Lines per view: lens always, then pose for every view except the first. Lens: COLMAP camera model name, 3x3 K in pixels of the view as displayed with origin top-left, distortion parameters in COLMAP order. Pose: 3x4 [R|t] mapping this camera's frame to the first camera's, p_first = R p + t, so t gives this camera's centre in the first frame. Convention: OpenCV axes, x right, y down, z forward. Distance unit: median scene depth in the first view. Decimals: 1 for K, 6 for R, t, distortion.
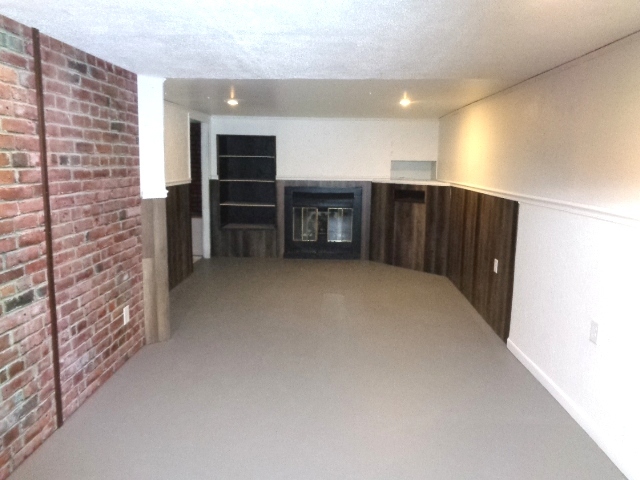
lens RADIAL K [[481.9, 0, 320.0], [0, 481.9, 240.0], [0, 0, 1]] dist [0.011068, 0.000733]
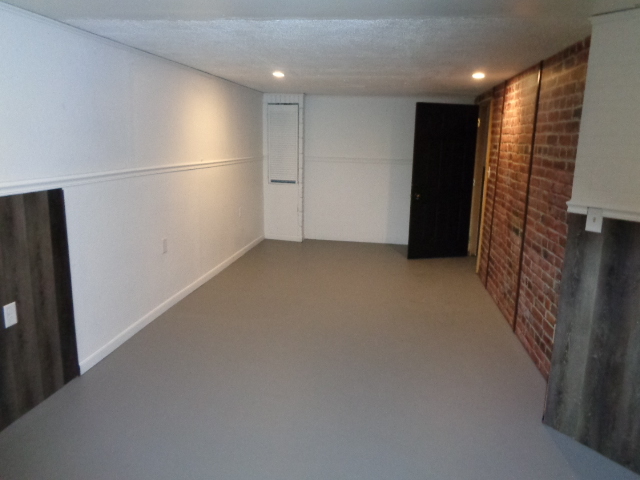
lens RADIAL K [[481.9, 0, 320.0], [0, 481.9, 240.0], [0, 0, 1]] dist [0.011068, 0.000733]
pose [[-0.992576, -0.063482, 0.103746, -0.078909], [-0.021346, 0.930667, 0.365244, -0.351342], [-0.119740, 0.360318, -0.925113, 2.060158]]
